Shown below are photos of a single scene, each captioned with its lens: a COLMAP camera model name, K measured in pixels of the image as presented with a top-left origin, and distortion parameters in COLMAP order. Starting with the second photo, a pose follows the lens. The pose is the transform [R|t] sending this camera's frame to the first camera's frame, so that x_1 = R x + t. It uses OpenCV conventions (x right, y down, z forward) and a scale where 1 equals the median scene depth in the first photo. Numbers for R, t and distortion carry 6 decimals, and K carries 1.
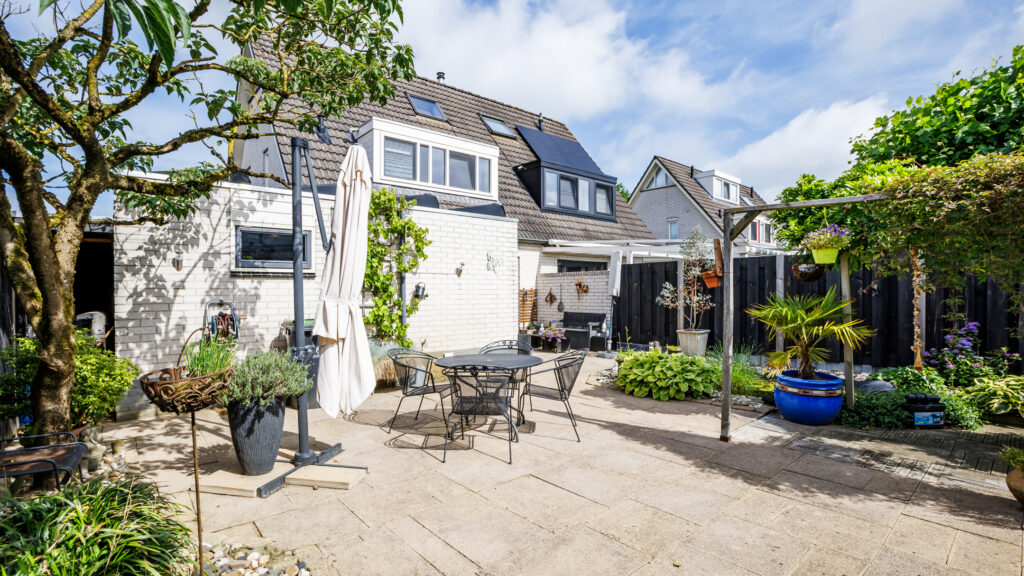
lens RADIAL K [[474.7, 0, 508.5], [0, 474.7, 295.3], [0, 0, 1]] dist [-0.025508, 0.000715]
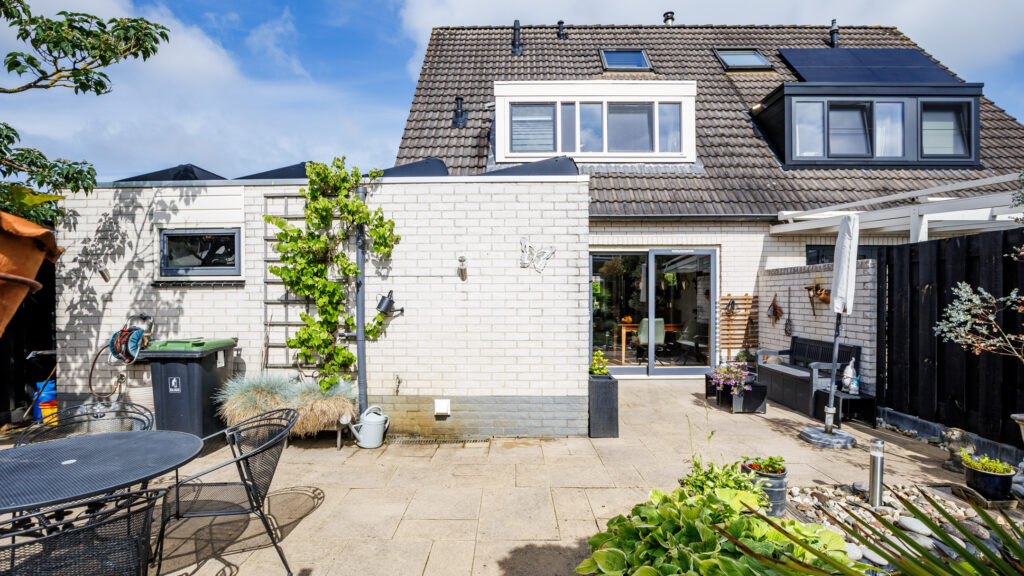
lens RADIAL K [[474.7, 0, 508.5], [0, 474.7, 295.3], [0, 0, 1]] dist [-0.025508, 0.000715]
pose [[0.757223, 0.003268, -0.653148, 0.481987], [-0.004222, 0.999991, 0.000109, -0.027237], [0.653142, 0.002675, 0.757230, 0.755951]]
